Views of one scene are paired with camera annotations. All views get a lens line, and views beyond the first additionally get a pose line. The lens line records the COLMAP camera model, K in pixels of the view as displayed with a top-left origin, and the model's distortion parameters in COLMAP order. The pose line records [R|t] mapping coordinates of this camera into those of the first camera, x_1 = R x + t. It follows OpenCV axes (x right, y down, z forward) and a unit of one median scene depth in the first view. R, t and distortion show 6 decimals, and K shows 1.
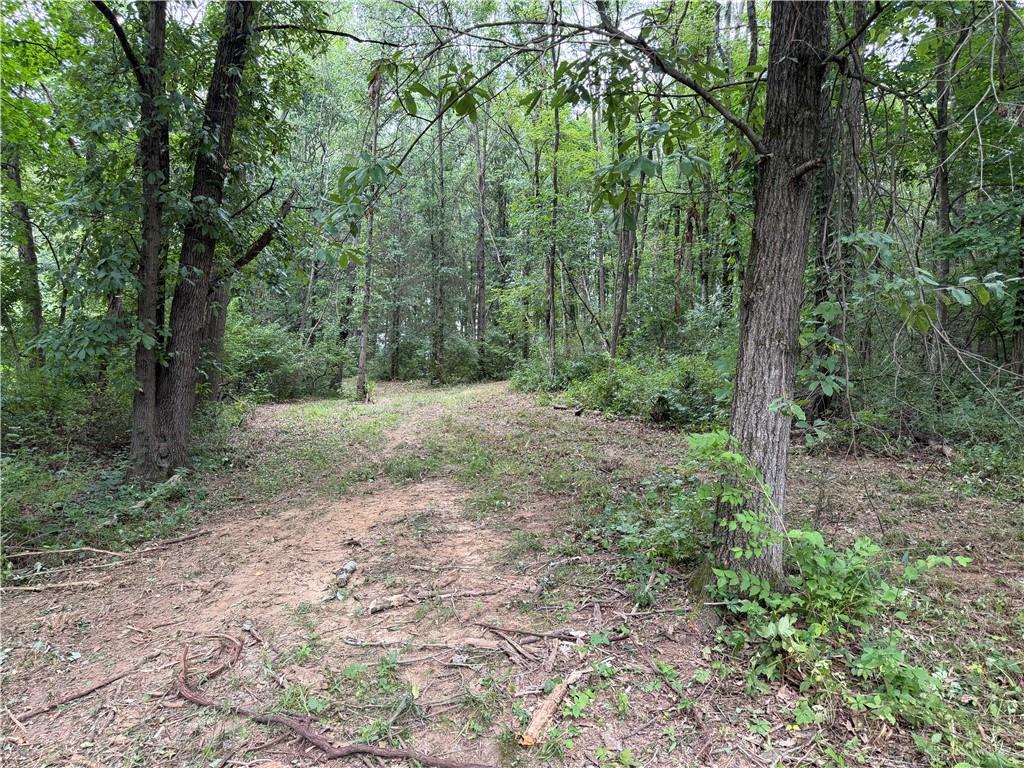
lens RADIAL K [[714.5, 0, 512.3], [0, 714.5, 386.7], [0, 0, 1]] dist [0.051486, -0.022437]
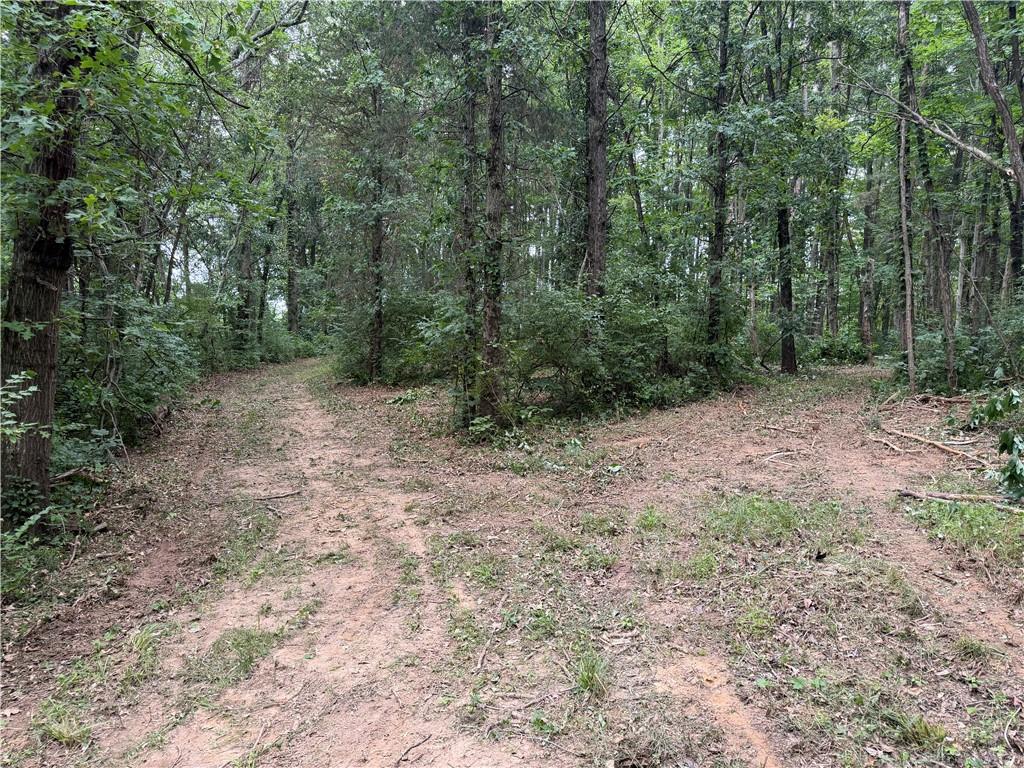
lens RADIAL K [[714.5, 0, 511.2], [0, 714.5, 382.3], [0, 0, 1]] dist [0.051486, -0.022437]
pose [[0.999742, -0.004350, -0.022297, -0.080136], [0.005483, 0.998685, 0.050975, -0.038383], [0.022046, -0.051084, 0.998451, 0.644807]]
